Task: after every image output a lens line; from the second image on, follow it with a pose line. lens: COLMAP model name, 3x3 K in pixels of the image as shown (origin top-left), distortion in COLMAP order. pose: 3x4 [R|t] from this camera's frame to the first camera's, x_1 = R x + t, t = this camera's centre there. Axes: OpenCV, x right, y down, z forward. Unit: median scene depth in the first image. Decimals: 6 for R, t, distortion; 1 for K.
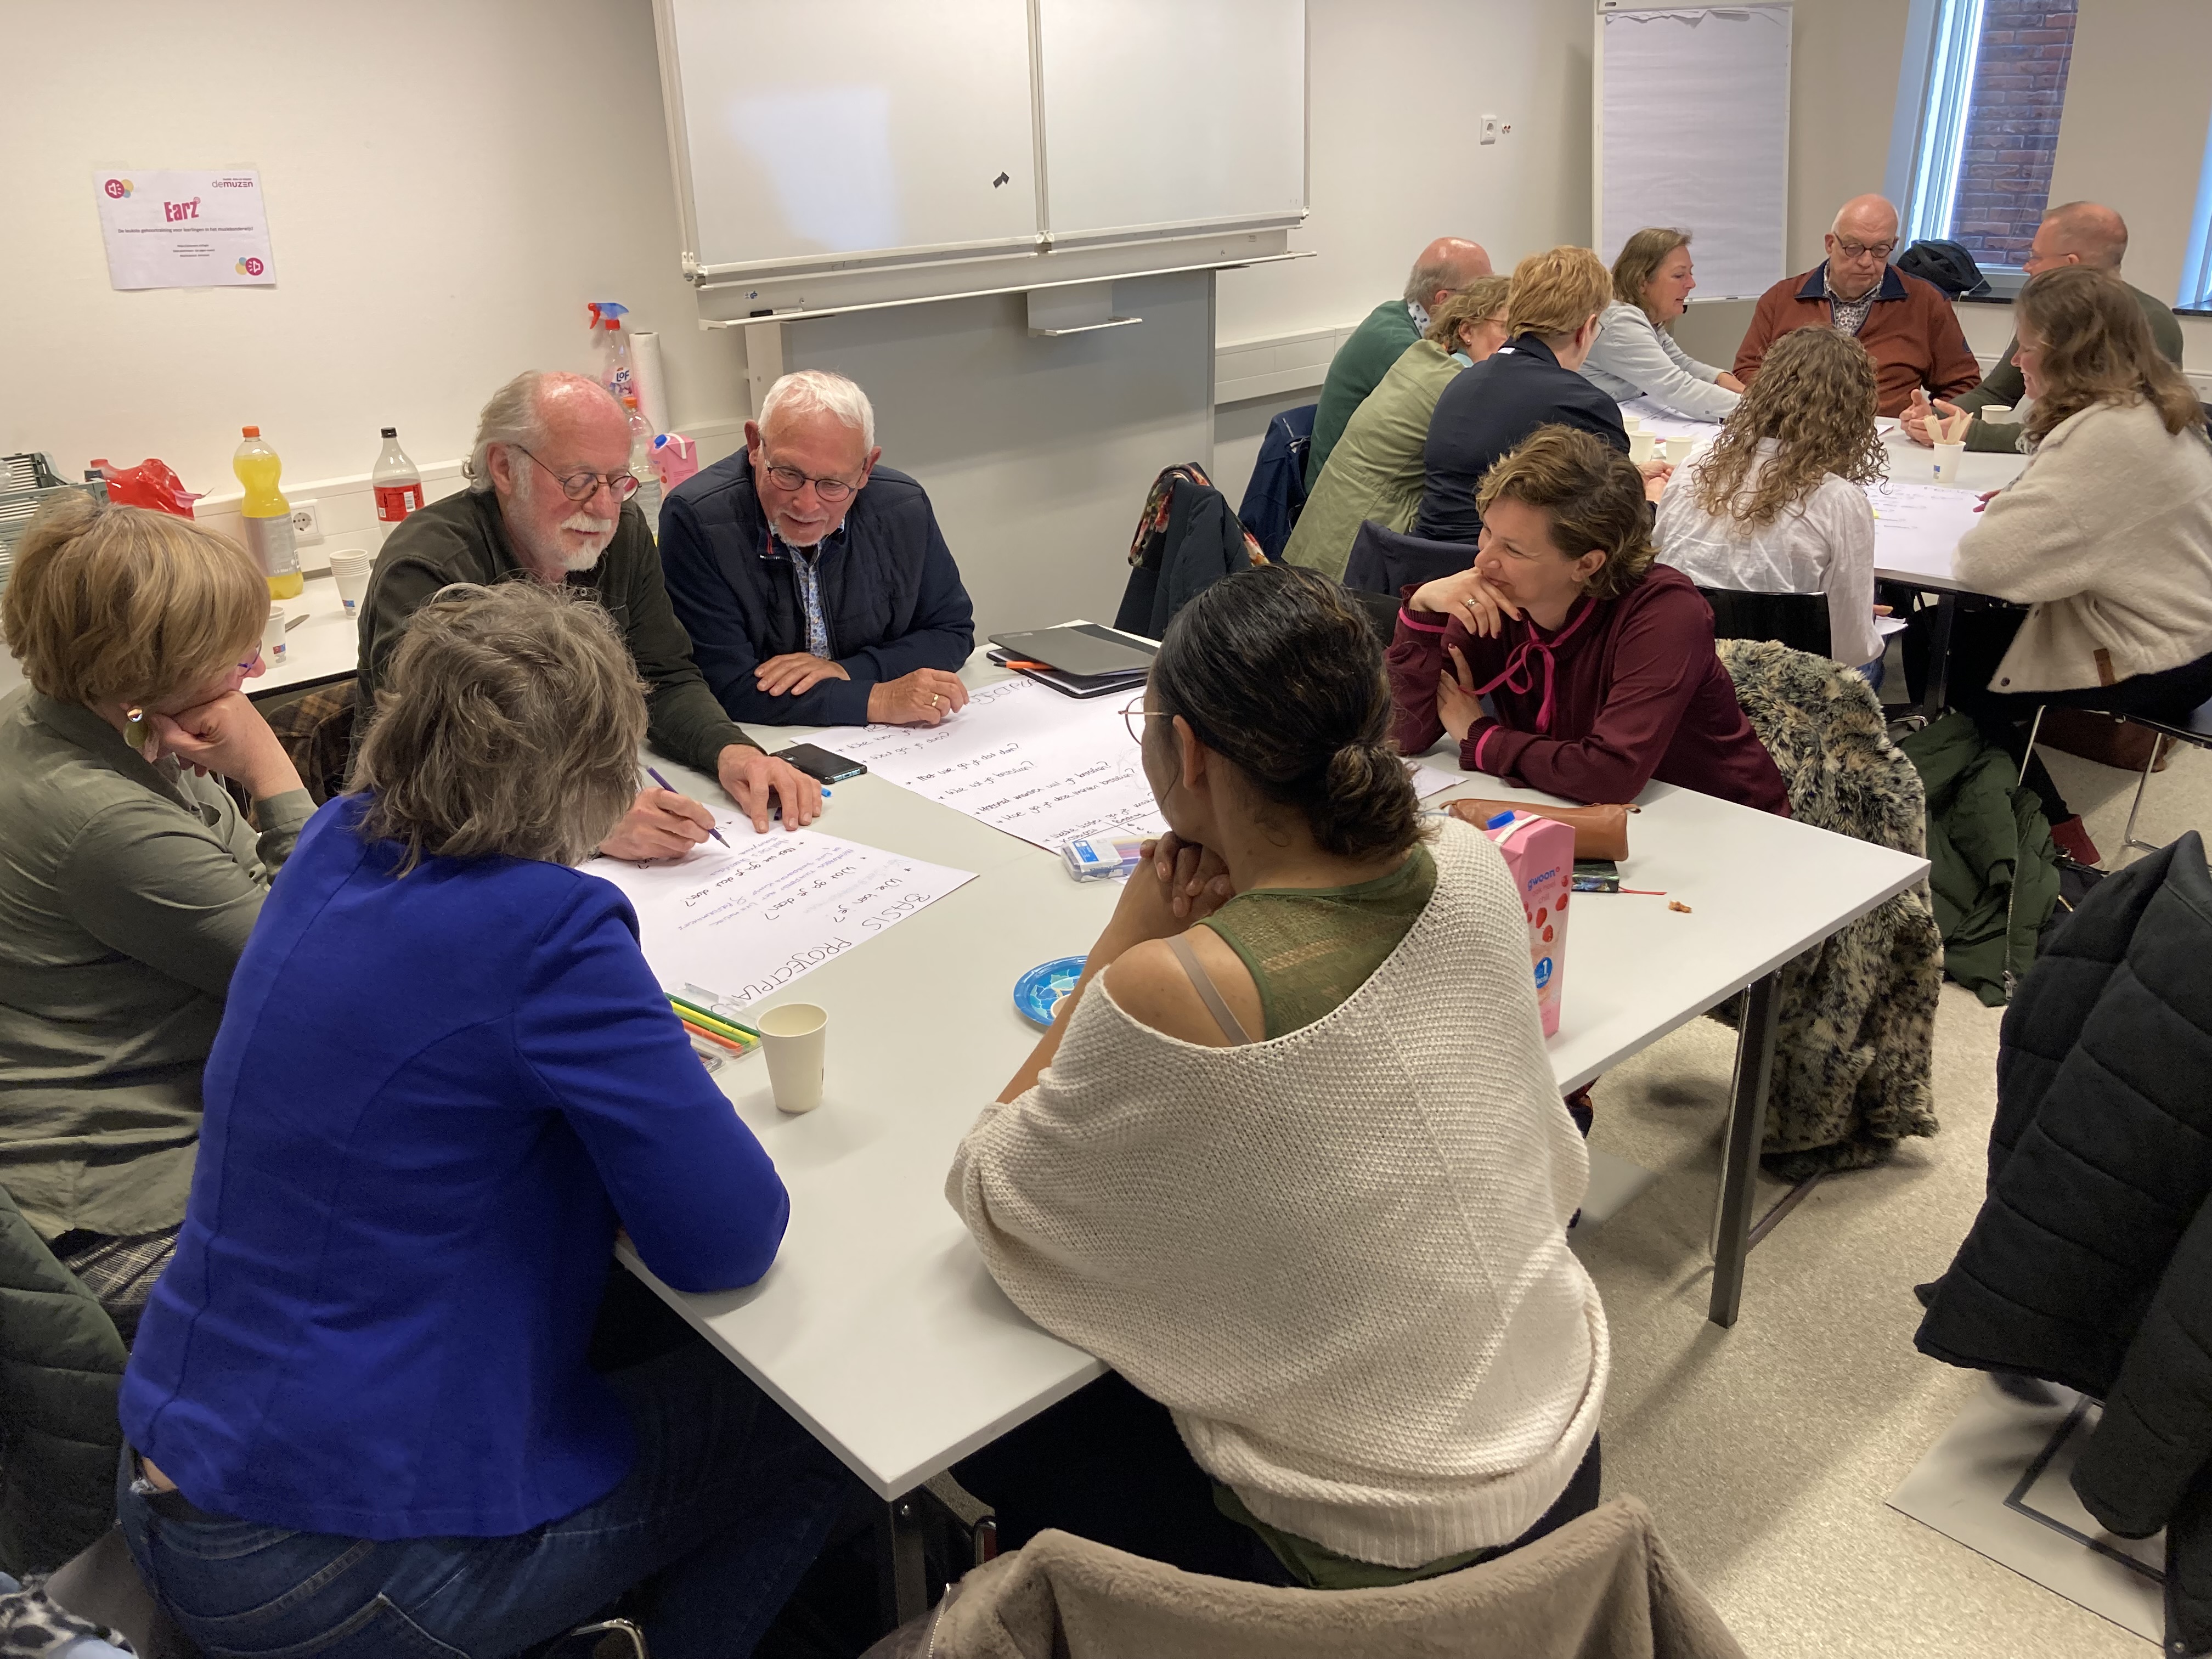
lens RADIAL K [[1667.2, 0, 1106.0], [0, 1667.2, 829.5], [0, 0, 1]] dist [-0.004671, -0.005667]
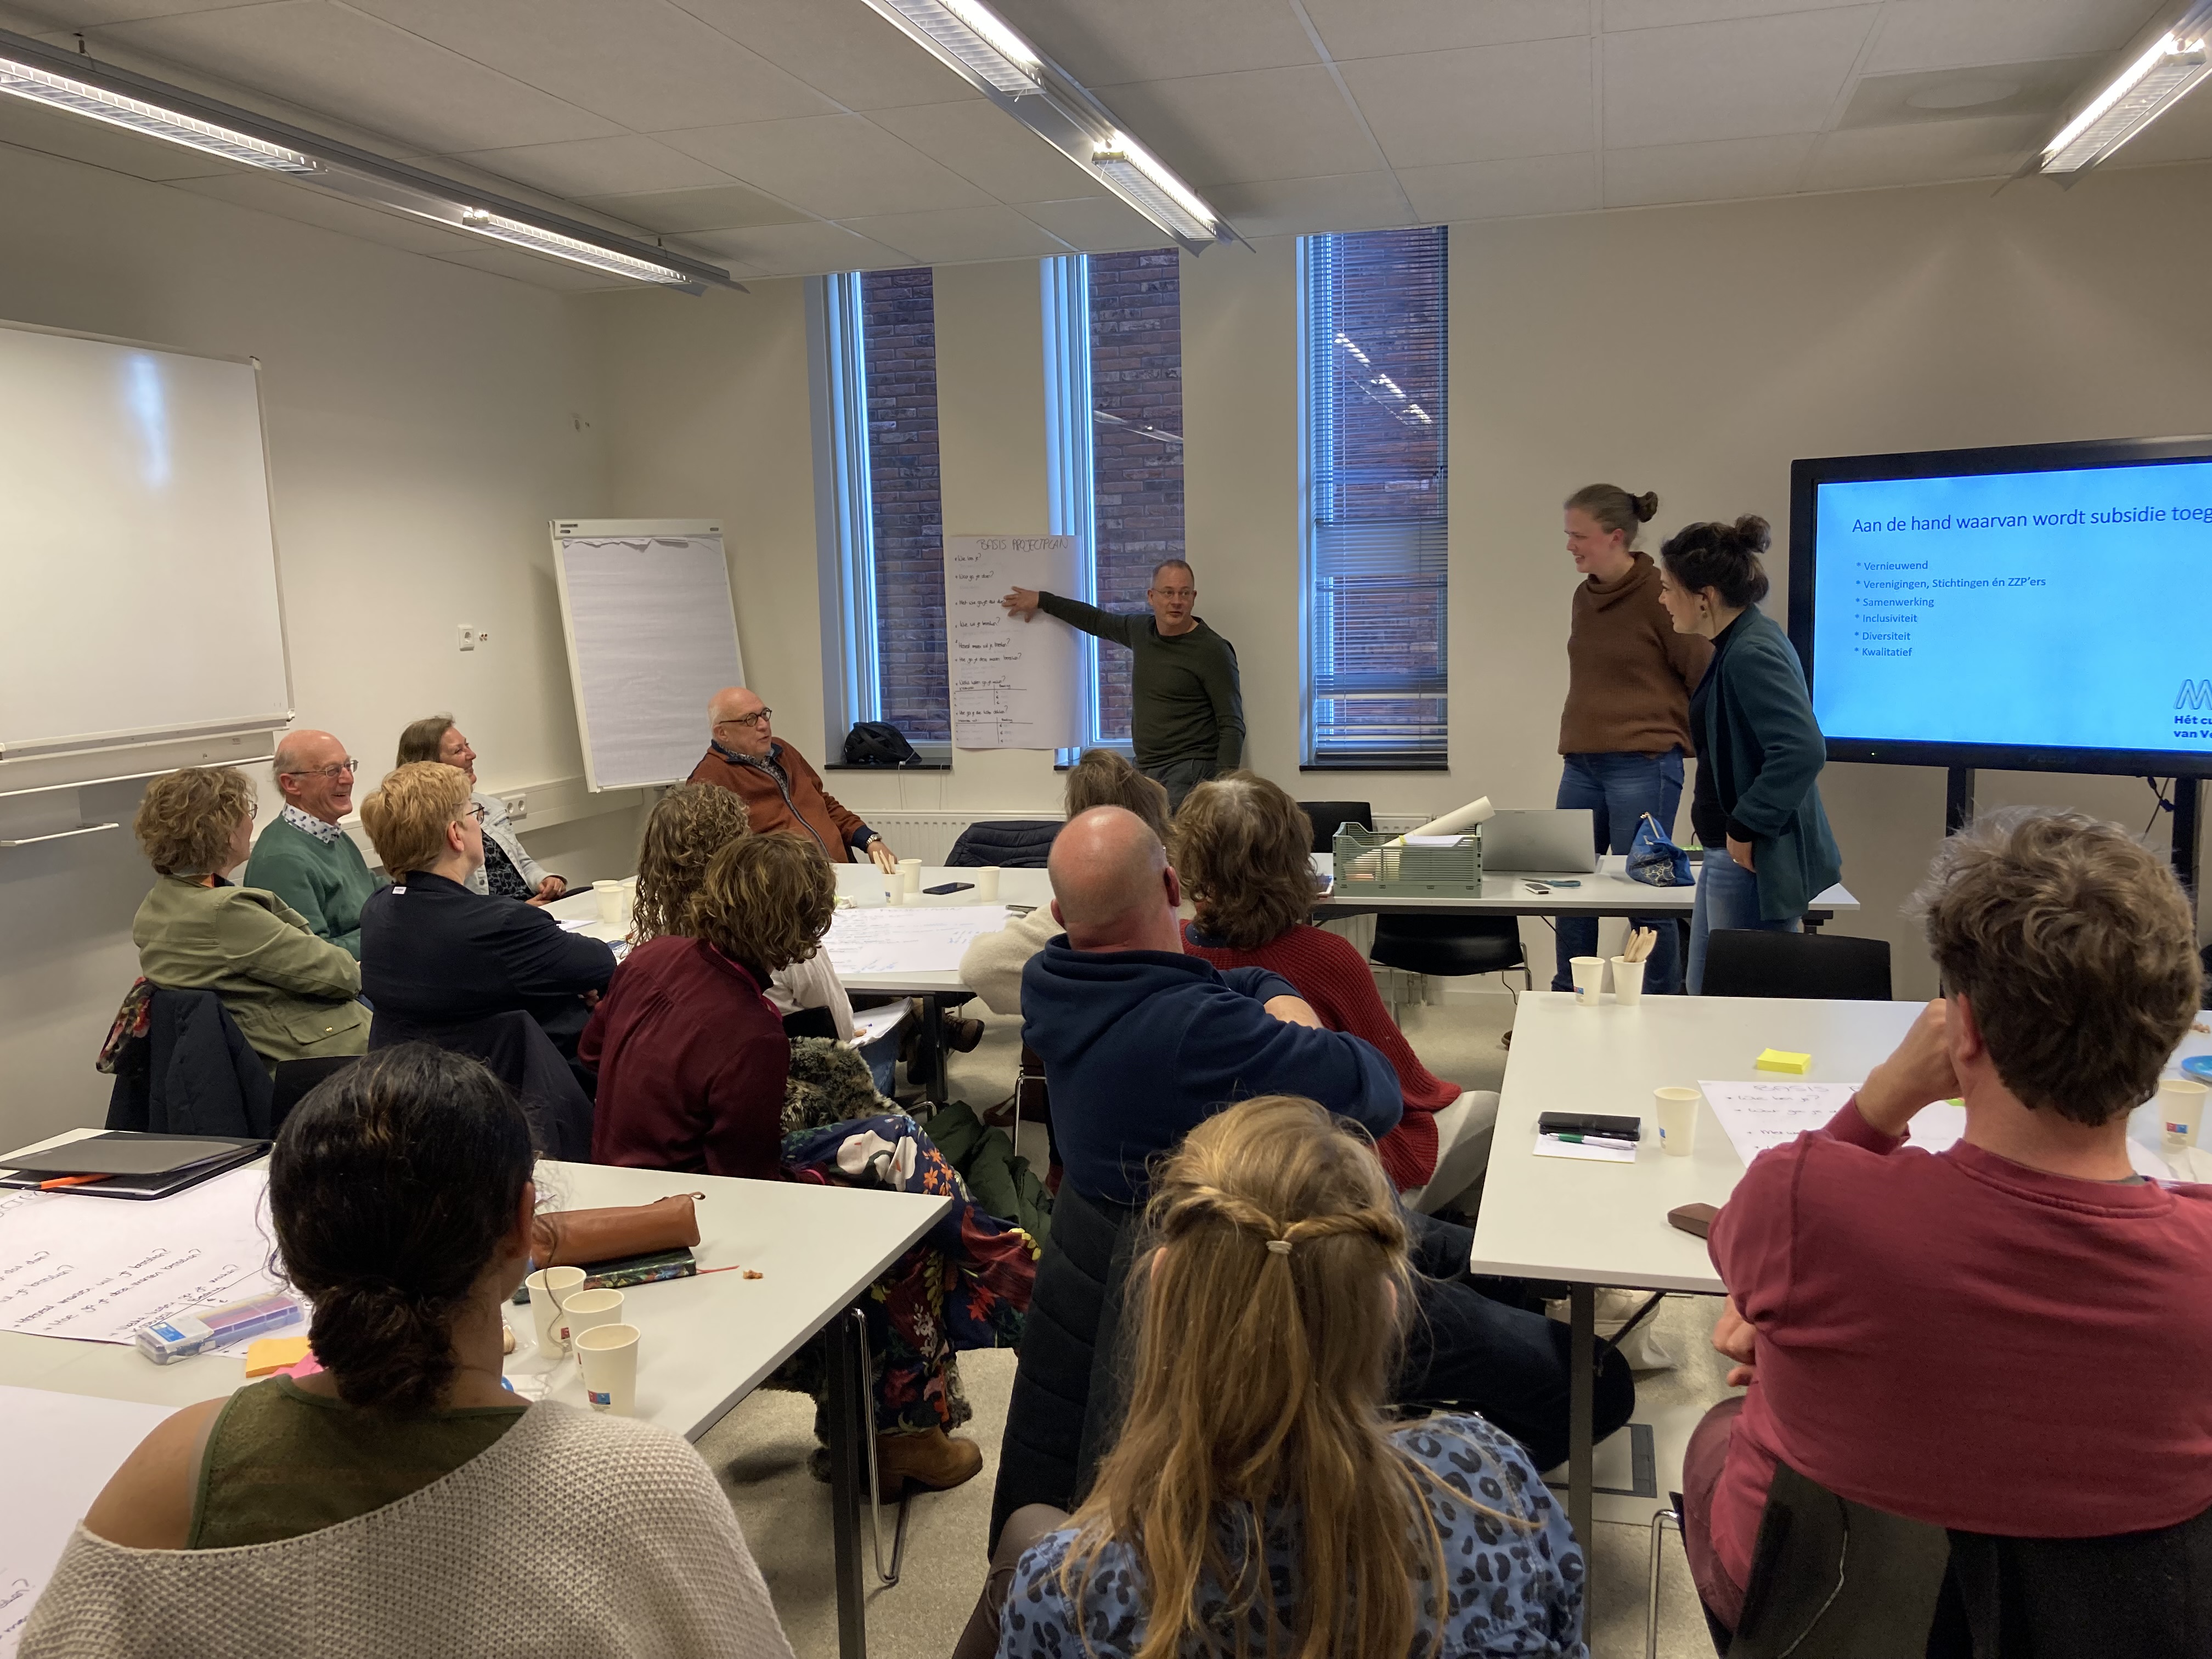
lens RADIAL K [[1667.2, 0, 1106.0], [0, 1667.2, 829.5], [0, 0, 1]] dist [-0.004671, -0.005667]
pose [[0.837603, -0.061982, 0.542751, -0.037092], [0.209659, 0.953930, -0.214619, 0.033583], [-0.504444, 0.293558, 0.812010, -0.100030]]
